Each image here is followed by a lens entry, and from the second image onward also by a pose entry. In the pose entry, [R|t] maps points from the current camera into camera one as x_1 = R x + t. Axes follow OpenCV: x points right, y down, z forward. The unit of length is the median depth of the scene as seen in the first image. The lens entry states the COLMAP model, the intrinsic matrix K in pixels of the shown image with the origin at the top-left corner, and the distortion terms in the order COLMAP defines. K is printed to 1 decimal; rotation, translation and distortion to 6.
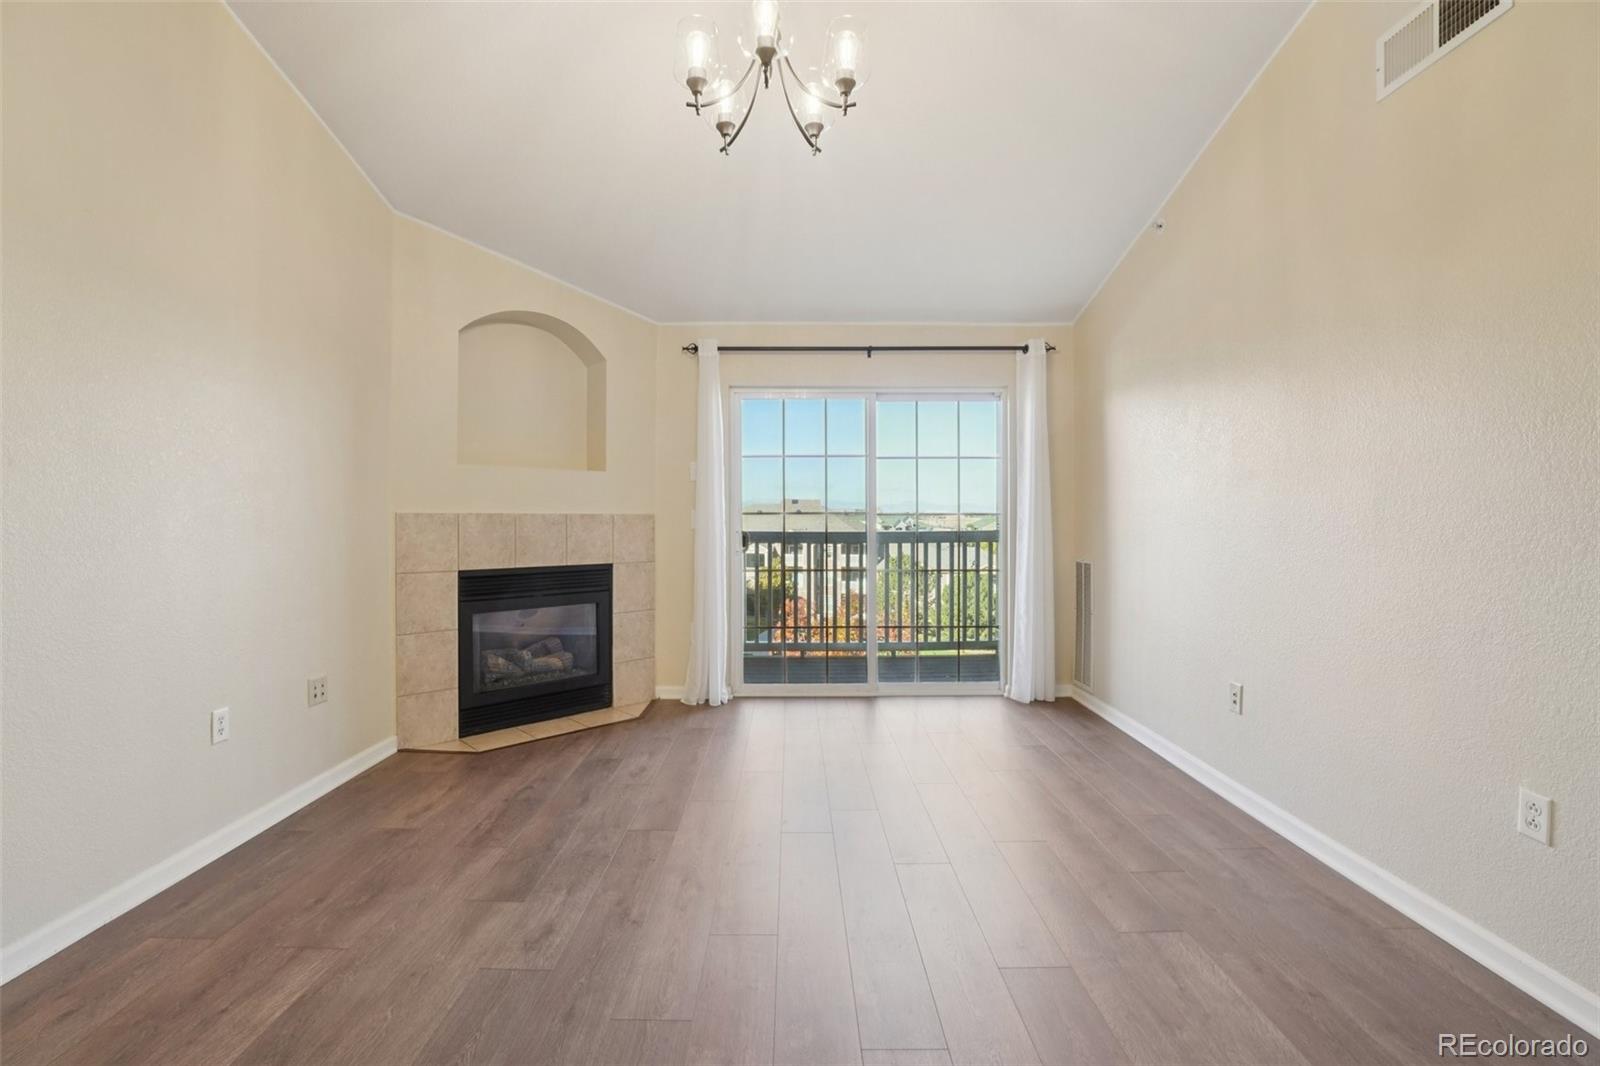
lens RADIAL K [[709.5, 0, 778.4], [0, 709.5, 518.1], [0, 0, 1]] dist [-0.043283, 0.011844]
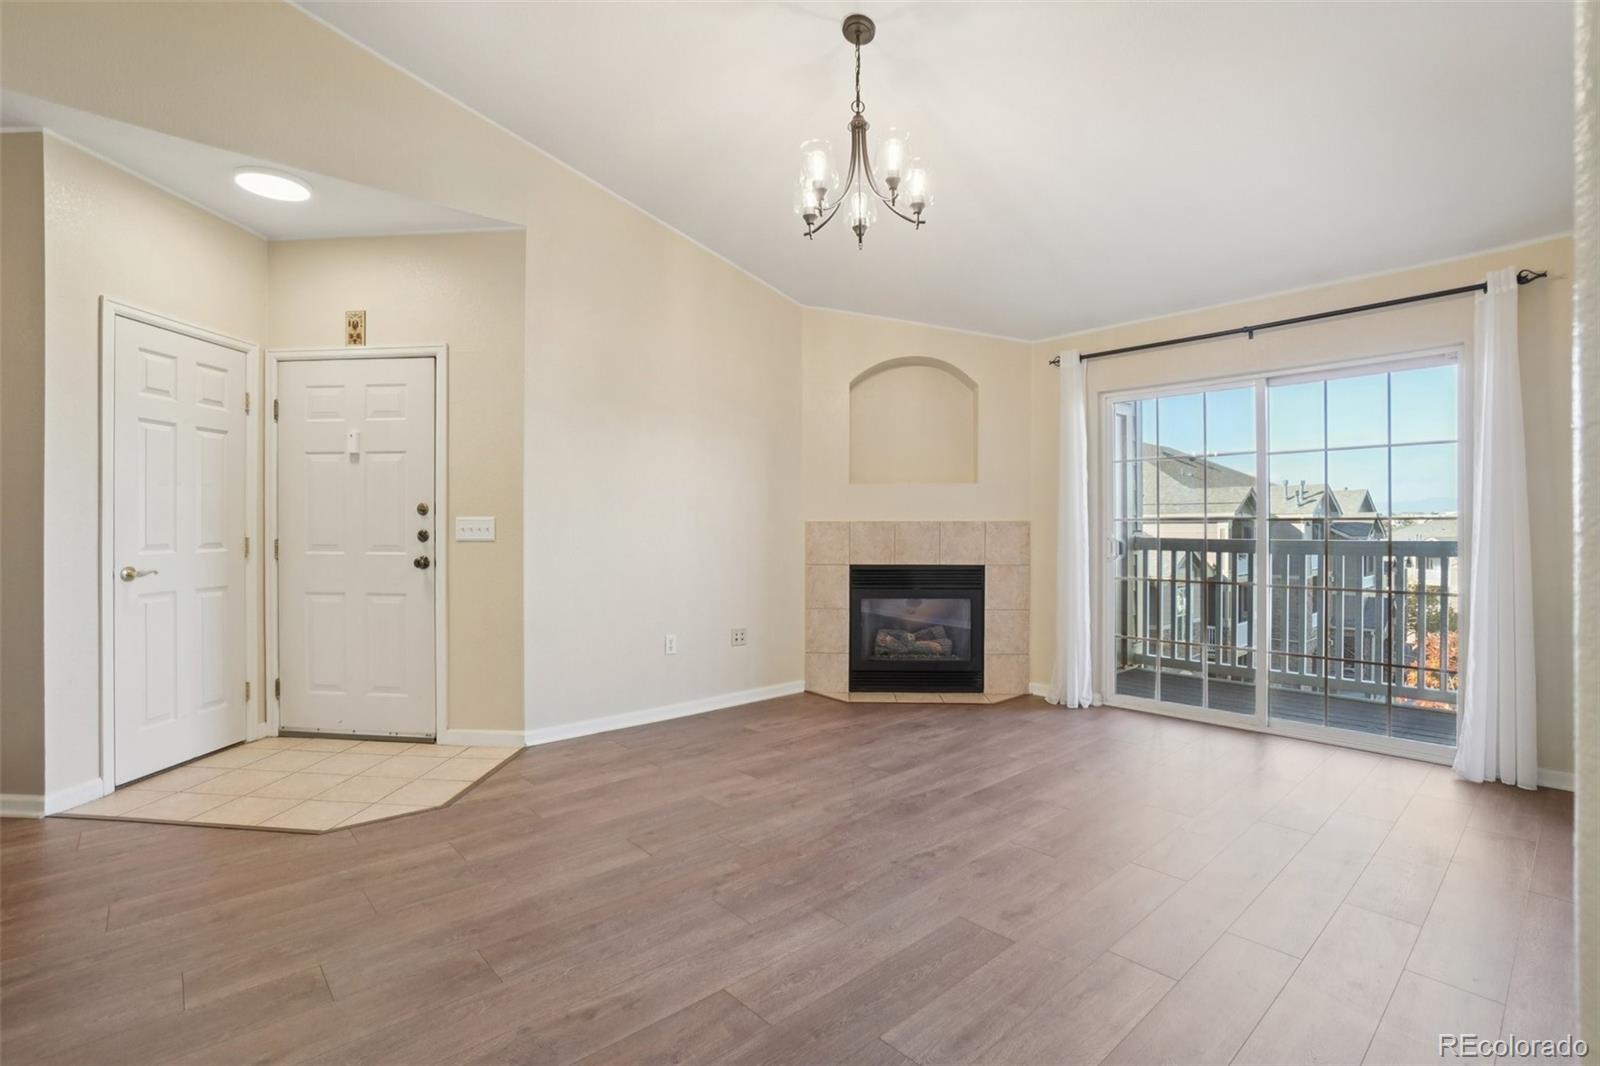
lens RADIAL K [[749.0, 0, 810.6], [0, 749.0, 525.5], [0, 0, 1]] dist [-0.032539, 0.002931]
pose [[0.672347, -0.000191, -0.740236, 0.449519], [0.003193, 0.999991, 0.002642, -0.002805], [0.740229, -0.004140, 0.672342, -0.002995]]
